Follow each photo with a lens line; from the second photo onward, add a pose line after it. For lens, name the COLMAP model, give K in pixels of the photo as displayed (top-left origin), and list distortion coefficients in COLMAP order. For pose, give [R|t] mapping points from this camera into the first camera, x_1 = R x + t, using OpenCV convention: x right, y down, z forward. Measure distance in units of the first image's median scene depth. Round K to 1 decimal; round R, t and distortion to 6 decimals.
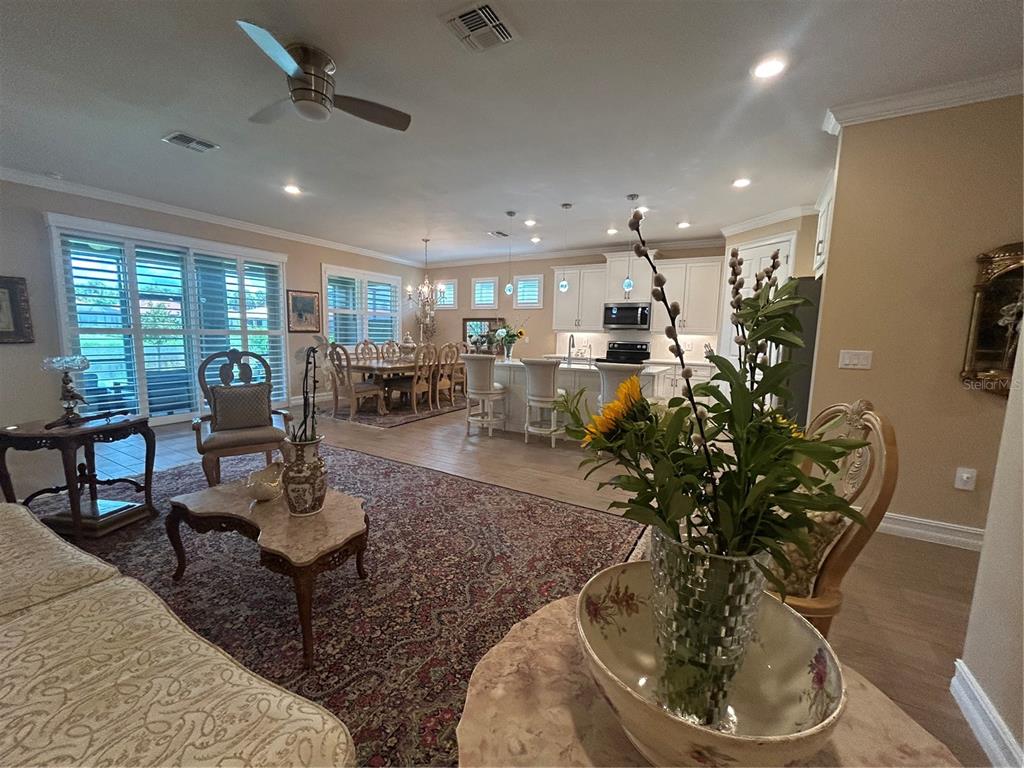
lens RADIAL K [[414.8, 0, 510.8], [0, 414.8, 381.6], [0, 0, 1]] dist [0.001471, 0.000417]
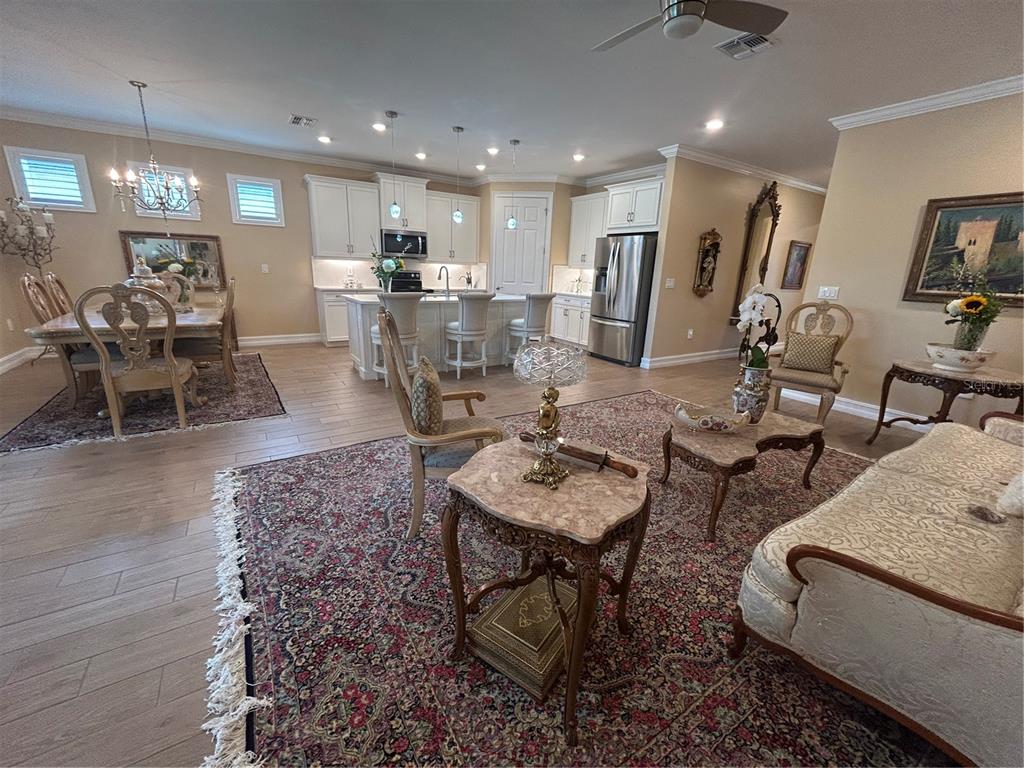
lens RADIAL K [[414.8, 0, 510.8], [0, 414.8, 381.6], [0, 0, 1]] dist [0.001471, 0.000417]
pose [[0.458583, -0.240049, 0.855616, -0.954348], [0.080951, 0.970106, 0.228783, -0.081416], [-0.884957, -0.035653, 0.464306, 0.531947]]
